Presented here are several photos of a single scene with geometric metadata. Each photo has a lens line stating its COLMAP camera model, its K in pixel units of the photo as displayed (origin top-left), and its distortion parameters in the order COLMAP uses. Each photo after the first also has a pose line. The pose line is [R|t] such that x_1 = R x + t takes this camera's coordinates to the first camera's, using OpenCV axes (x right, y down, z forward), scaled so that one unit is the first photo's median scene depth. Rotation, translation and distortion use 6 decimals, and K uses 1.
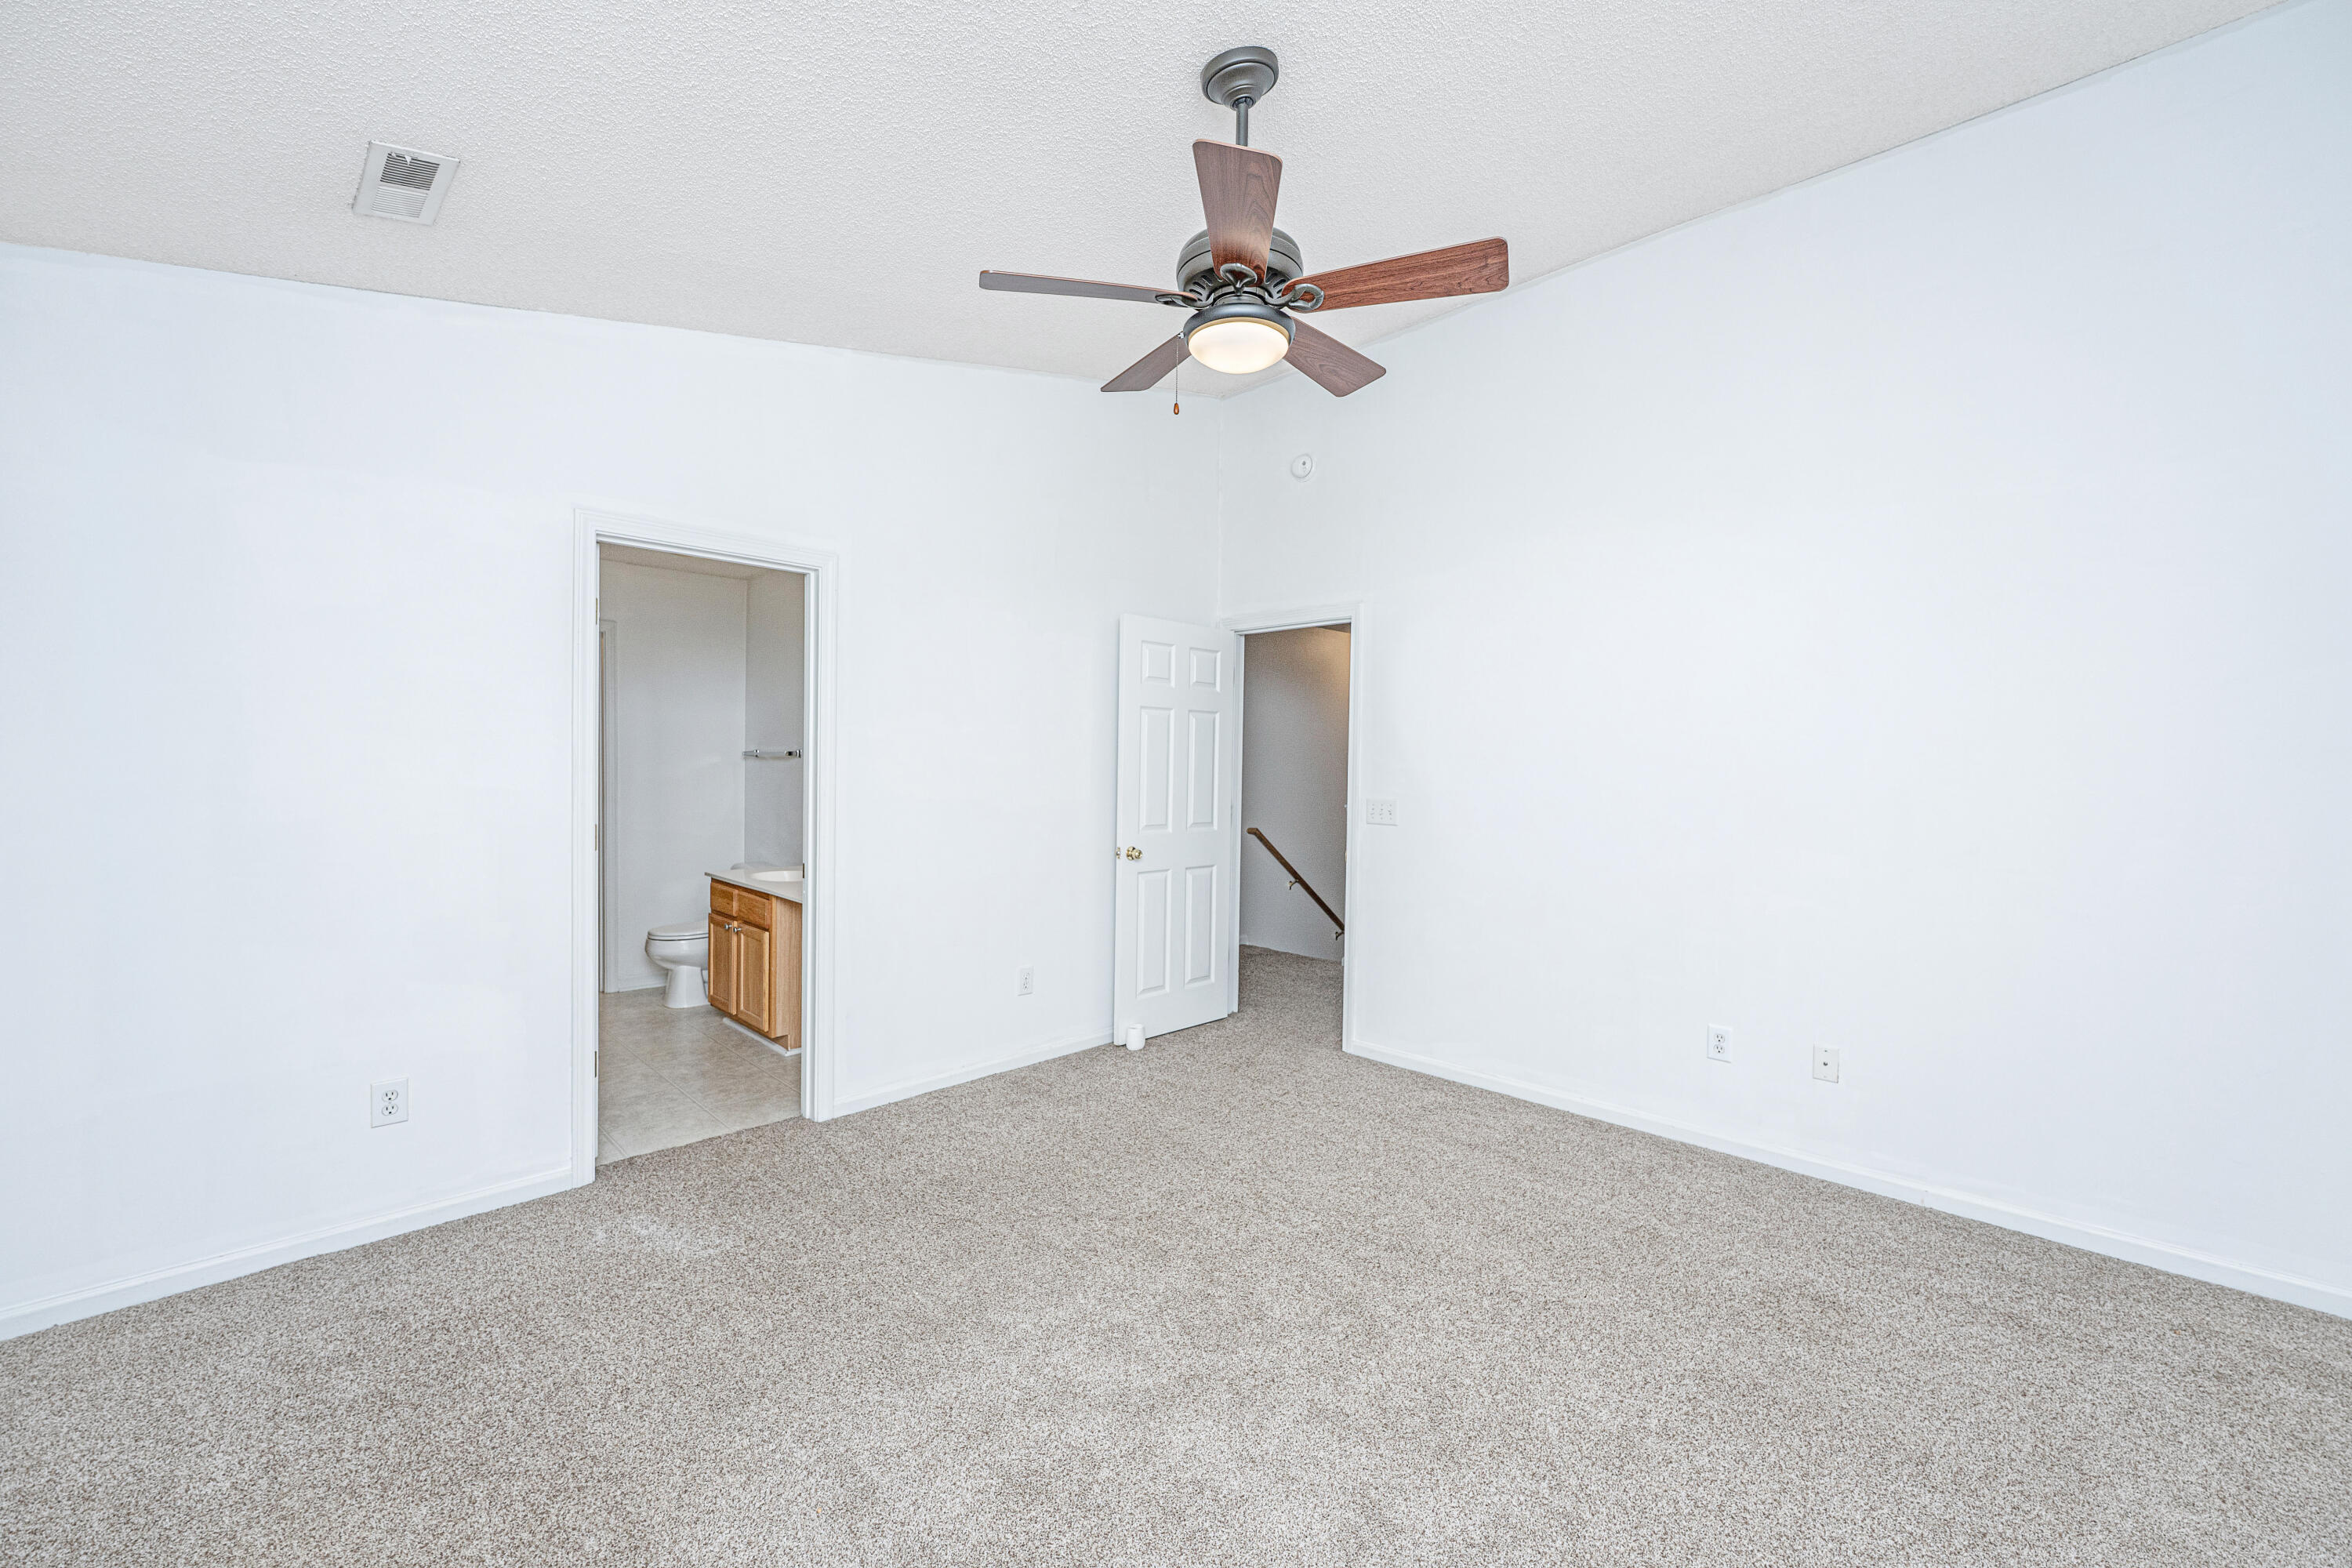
lens RADIAL K [[935.9, 0, 1176.0], [0, 935.9, 784.0], [0, 0, 1]] dist [-0.000860, 0.000163]
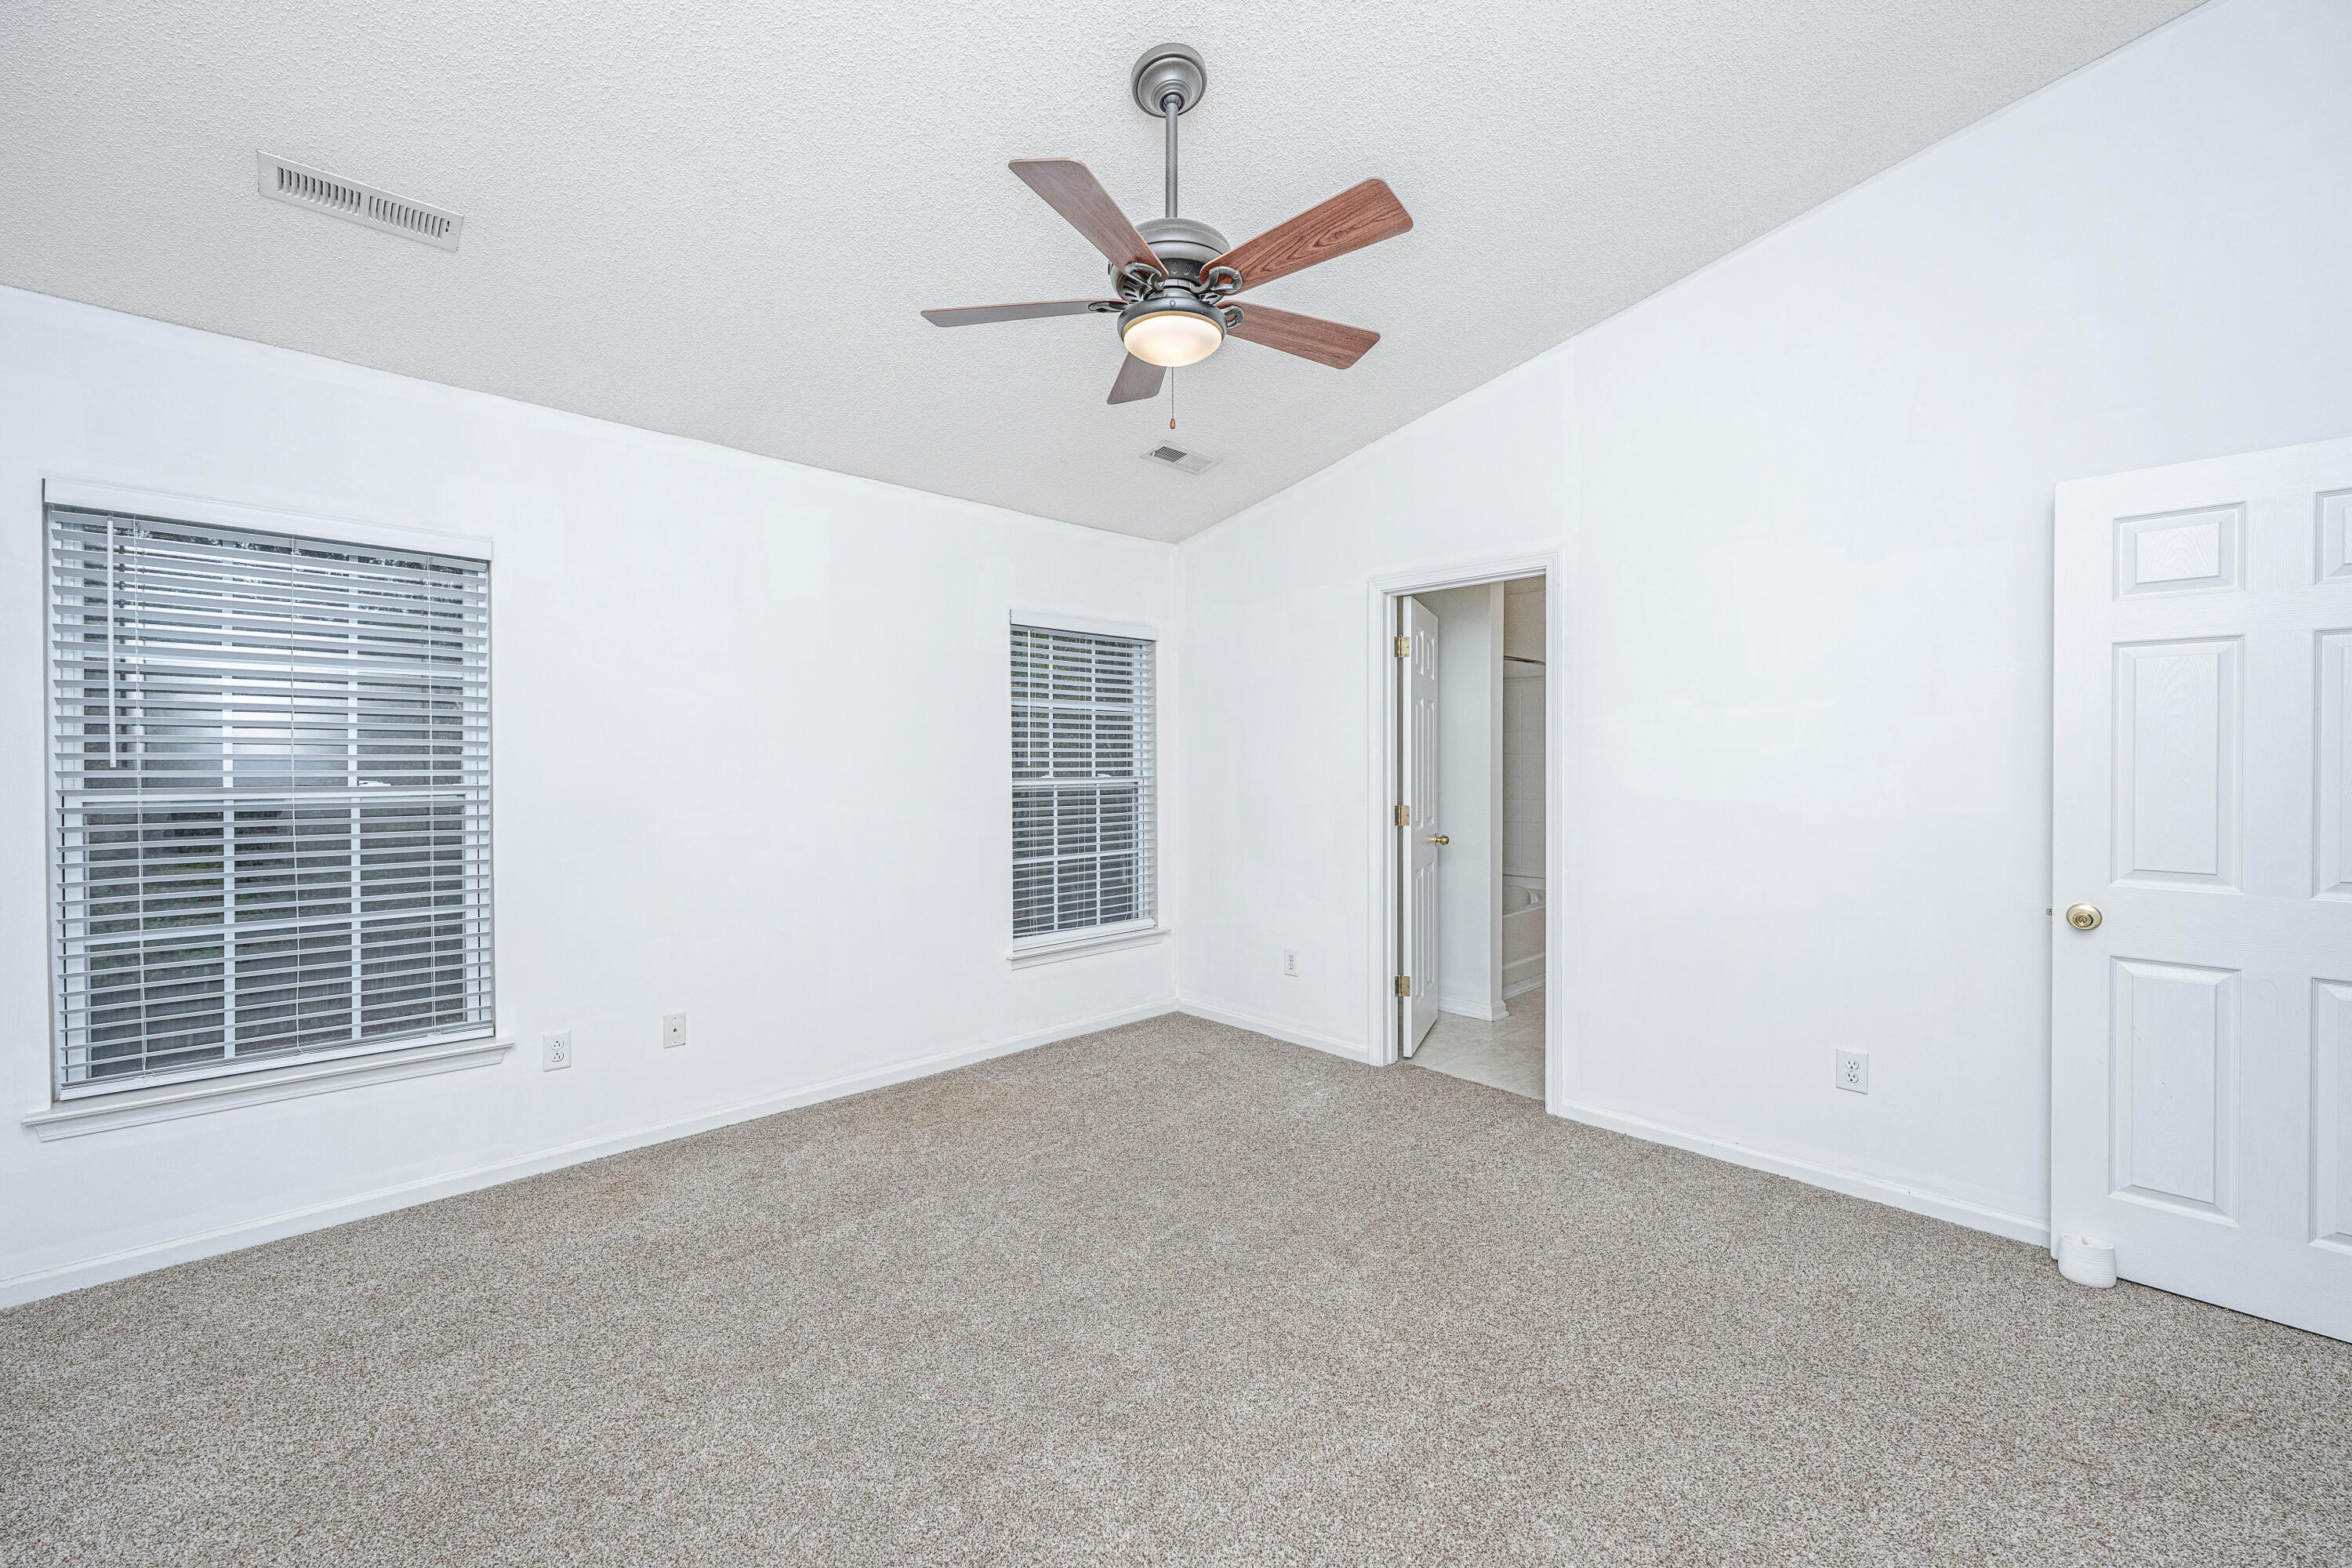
lens RADIAL K [[935.9, 0, 1176.0], [0, 935.9, 784.0], [0, 0, 1]] dist [-0.000860, 0.000163]
pose [[-0.009184, 0.019727, -0.999763, 0.532320], [-0.009157, 0.999762, 0.019811, -0.011166], [0.999916, 0.009337, -0.009001, 0.503775]]
